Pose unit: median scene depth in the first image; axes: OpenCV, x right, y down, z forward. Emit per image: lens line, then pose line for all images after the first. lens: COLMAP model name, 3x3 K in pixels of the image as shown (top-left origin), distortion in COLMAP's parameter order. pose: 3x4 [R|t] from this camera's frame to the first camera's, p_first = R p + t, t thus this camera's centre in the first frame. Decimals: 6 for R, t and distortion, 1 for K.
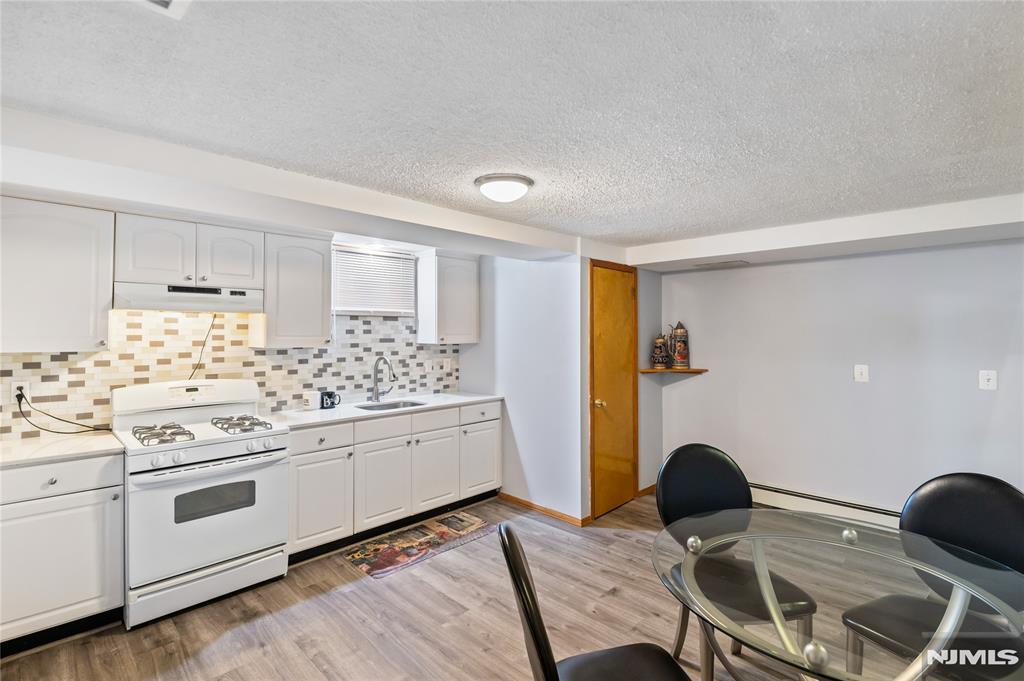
lens RADIAL K [[475.7, 0, 533.0], [0, 475.7, 322.4], [0, 0, 1]] dist [-0.001327, -0.010270]
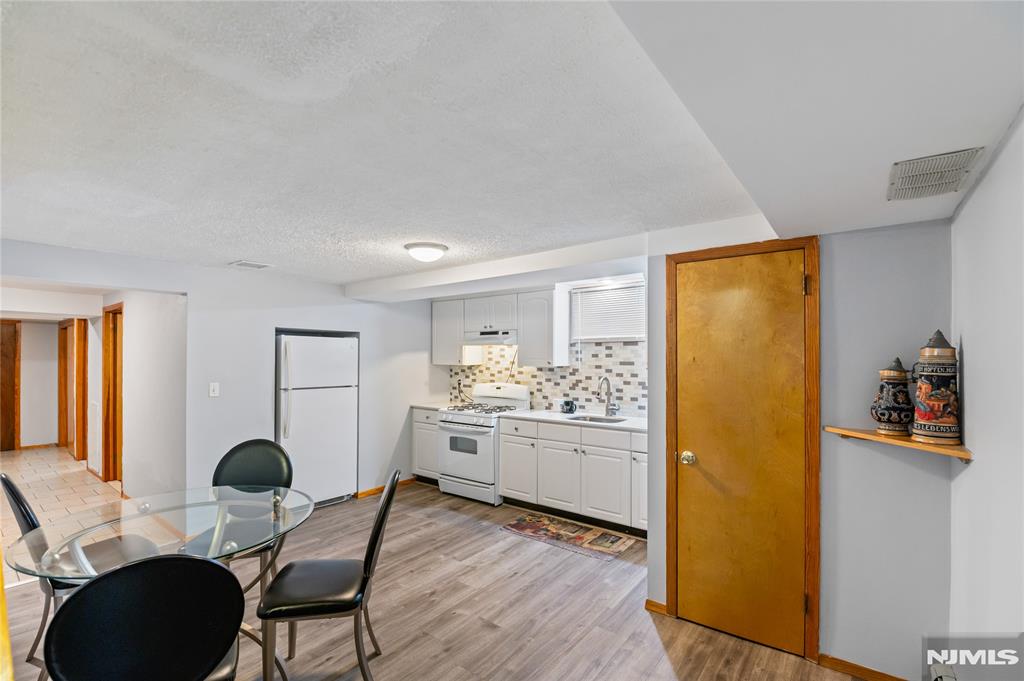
lens RADIAL K [[457.4, 0, 516.9], [0, 457.4, 348.5], [0, 0, 1]] dist [-0.001096, -0.011345]
pose [[0.097170, -0.016096, -0.995138, 0.885216], [0.022685, 0.999645, -0.013954, 0.014702], [0.995009, -0.021219, 0.097500, 0.780163]]
